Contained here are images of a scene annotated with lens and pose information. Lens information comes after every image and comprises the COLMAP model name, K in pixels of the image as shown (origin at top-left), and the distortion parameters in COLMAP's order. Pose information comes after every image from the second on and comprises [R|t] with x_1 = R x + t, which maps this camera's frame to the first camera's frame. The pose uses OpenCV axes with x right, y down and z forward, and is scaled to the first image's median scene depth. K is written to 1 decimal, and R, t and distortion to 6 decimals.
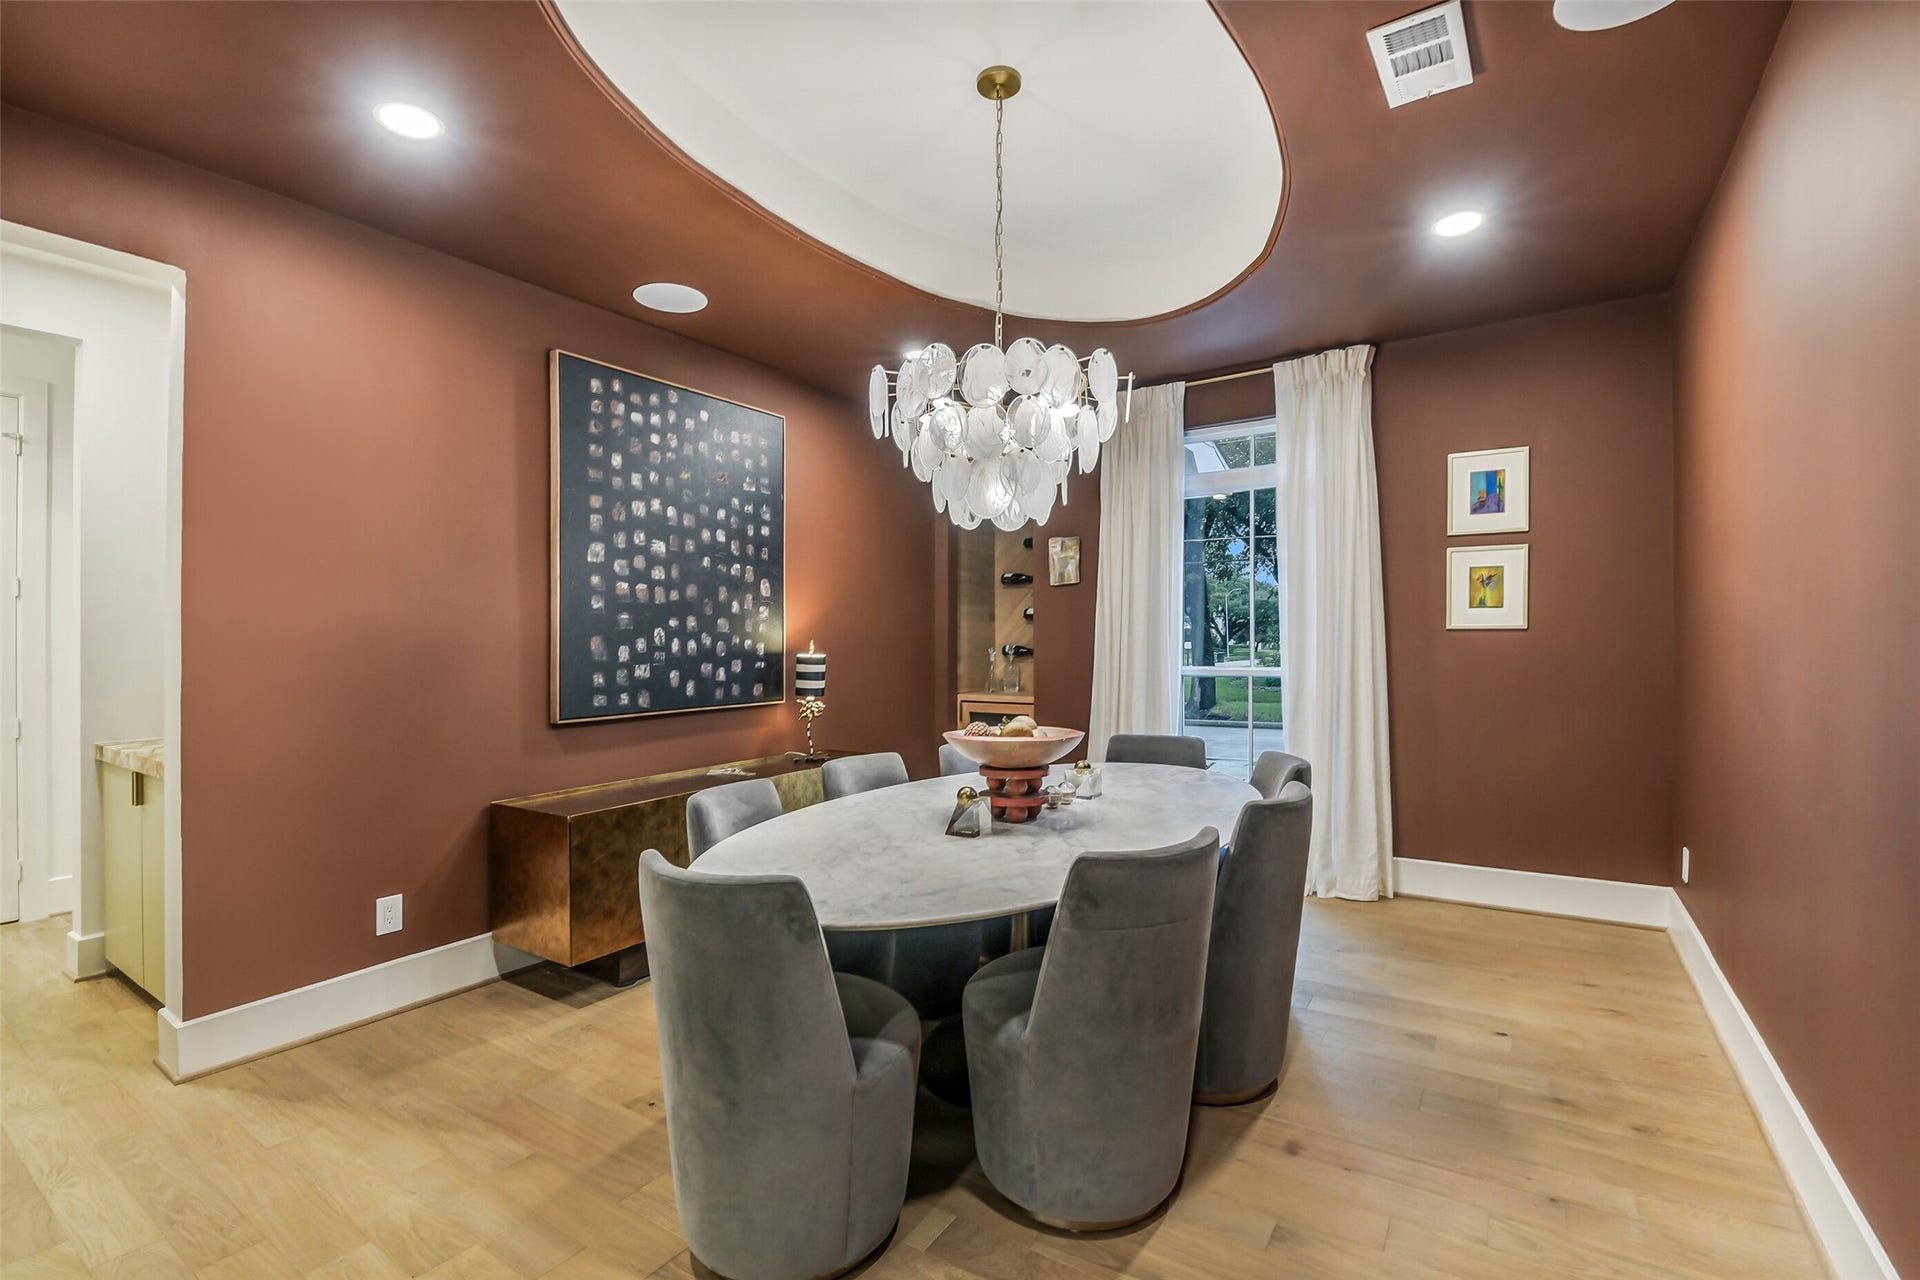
lens RADIAL K [[849.6, 0, 957.5], [0, 849.6, 648.4], [0, 0, 1]] dist [0.000876, -0.006534]
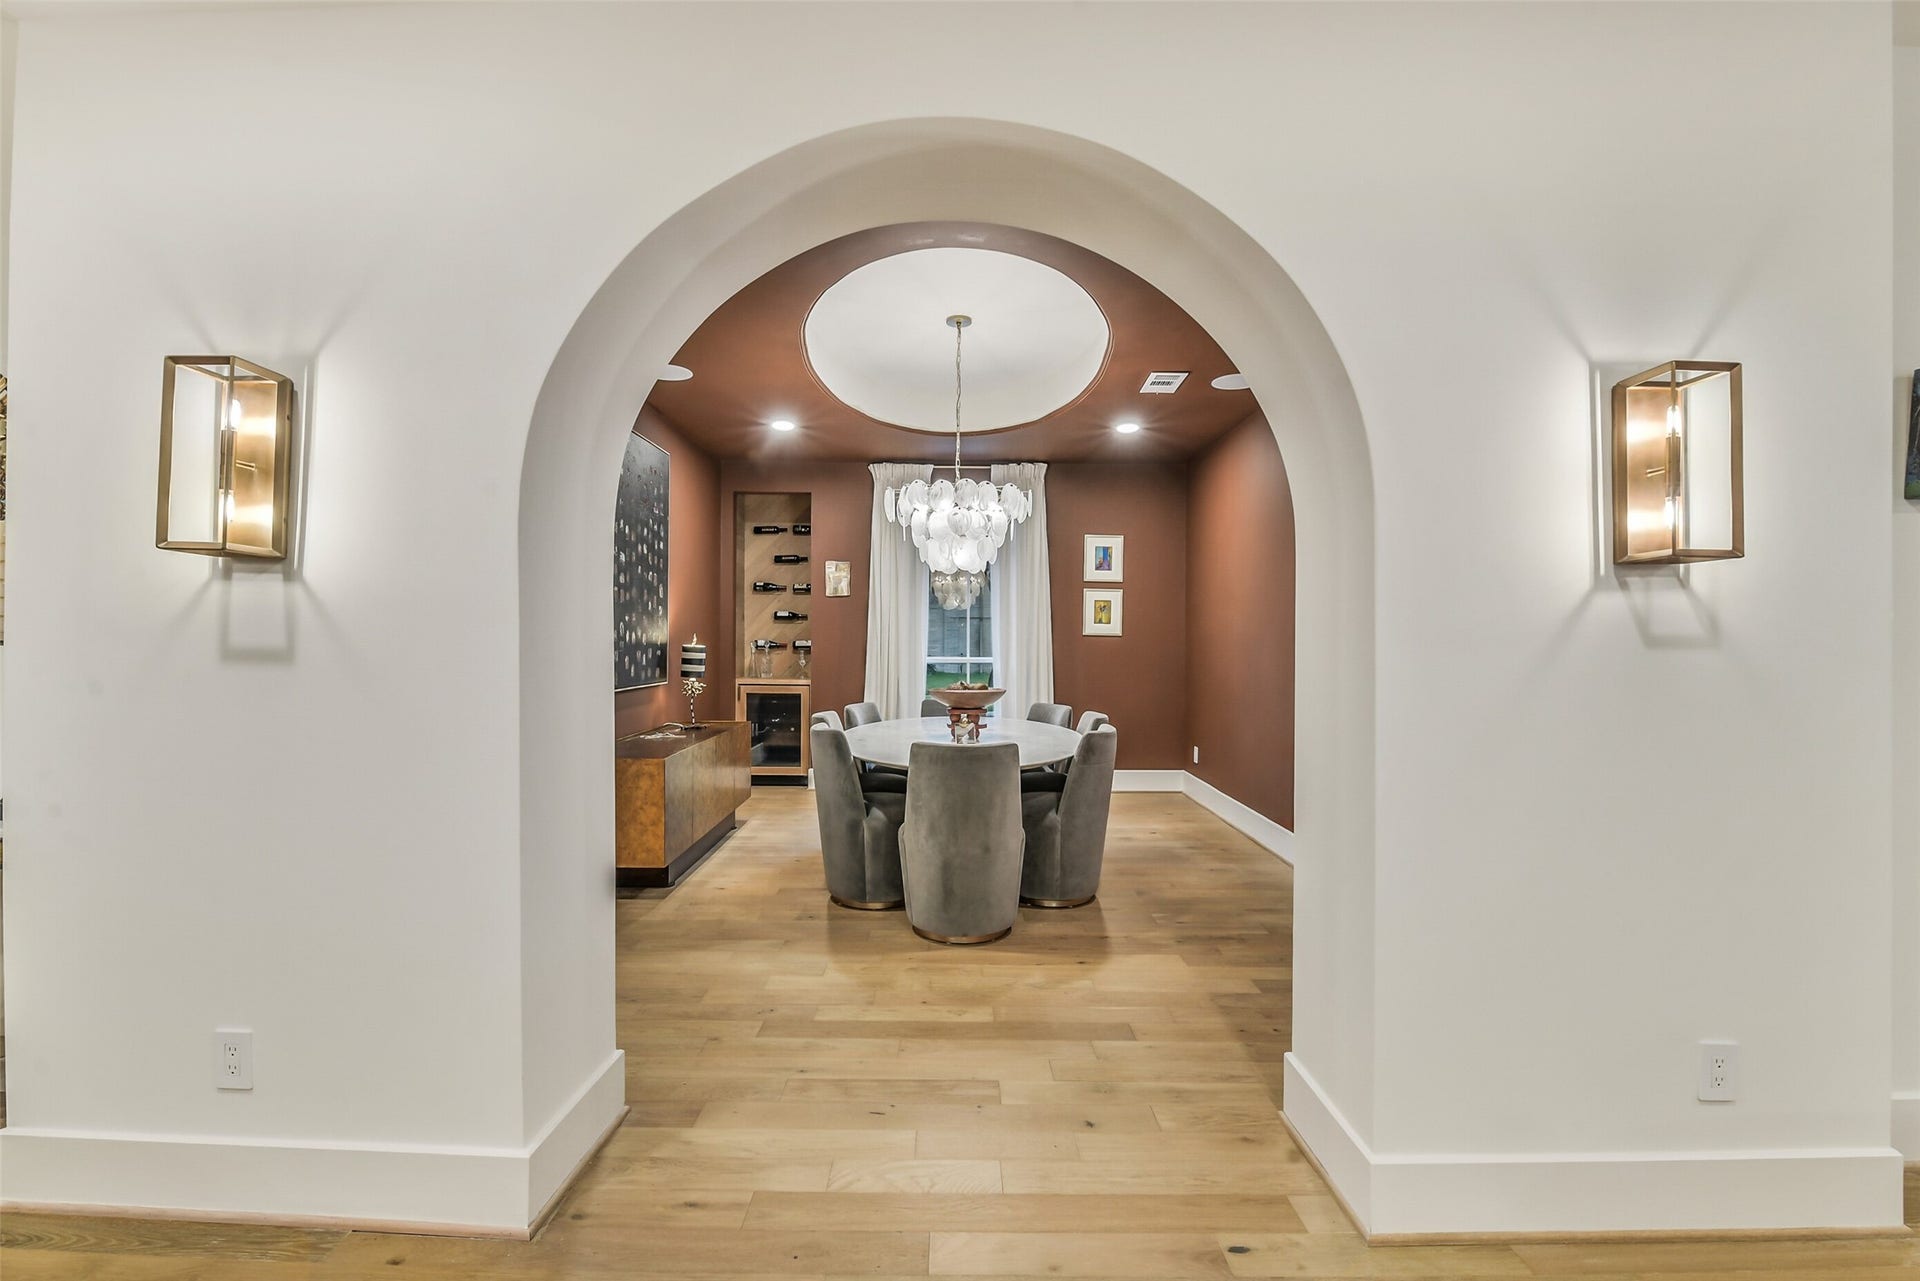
lens RADIAL K [[849.6, 0, 957.5], [0, 849.6, 648.9], [0, 0, 1]] dist [0.000876, -0.006534]
pose [[0.829940, 0.010173, 0.557760, -0.615851], [-0.011955, 0.999928, -0.000448, 0.009925], [-0.557724, -0.006296, 0.830002, -0.306698]]
